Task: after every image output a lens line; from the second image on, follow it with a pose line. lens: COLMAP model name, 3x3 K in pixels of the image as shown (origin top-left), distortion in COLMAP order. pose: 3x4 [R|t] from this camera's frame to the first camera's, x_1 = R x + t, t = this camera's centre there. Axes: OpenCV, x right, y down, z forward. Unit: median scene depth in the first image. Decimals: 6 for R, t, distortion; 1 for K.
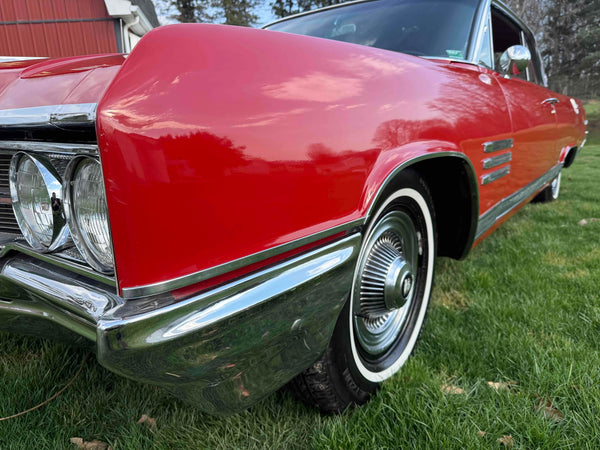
lens RADIAL K [[443.5, 0, 304.4], [0, 443.5, 227.3], [0, 0, 1]] dist [-0.000417, -0.009863]
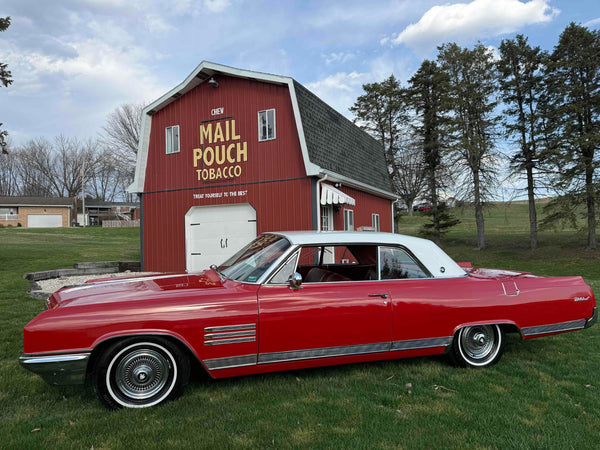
lens RADIAL K [[443.1, 0, 298.2], [0, 443.1, 223.5], [0, 0, 1]] dist [-0.001993, -0.008225]
pose [[0.794043, 0.025240, -0.607337, 2.859937], [-0.146786, 0.977531, -0.151285, -0.572558], [0.589872, 0.209276, 0.779907, -0.974491]]
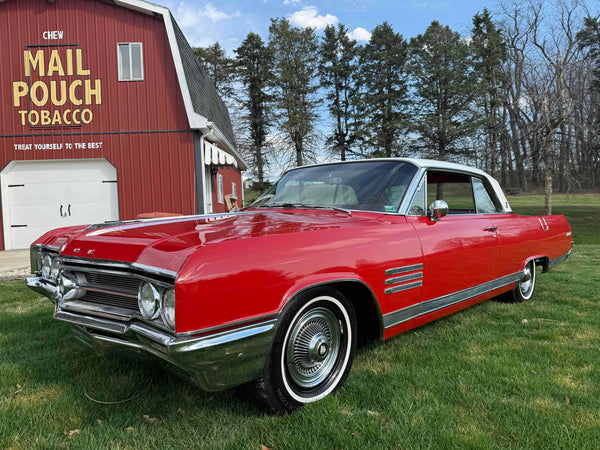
lens RADIAL K [[446.9, 0, 303.2], [0, 446.9, 219.1], [0, 0, 1]] dist [0.052675, -0.106195]
pose [[0.989627, 0.032328, -0.139977, 0.414286], [-0.058069, 0.981223, -0.183927, -0.056088], [0.131403, 0.190147, 0.972922, -0.982583]]
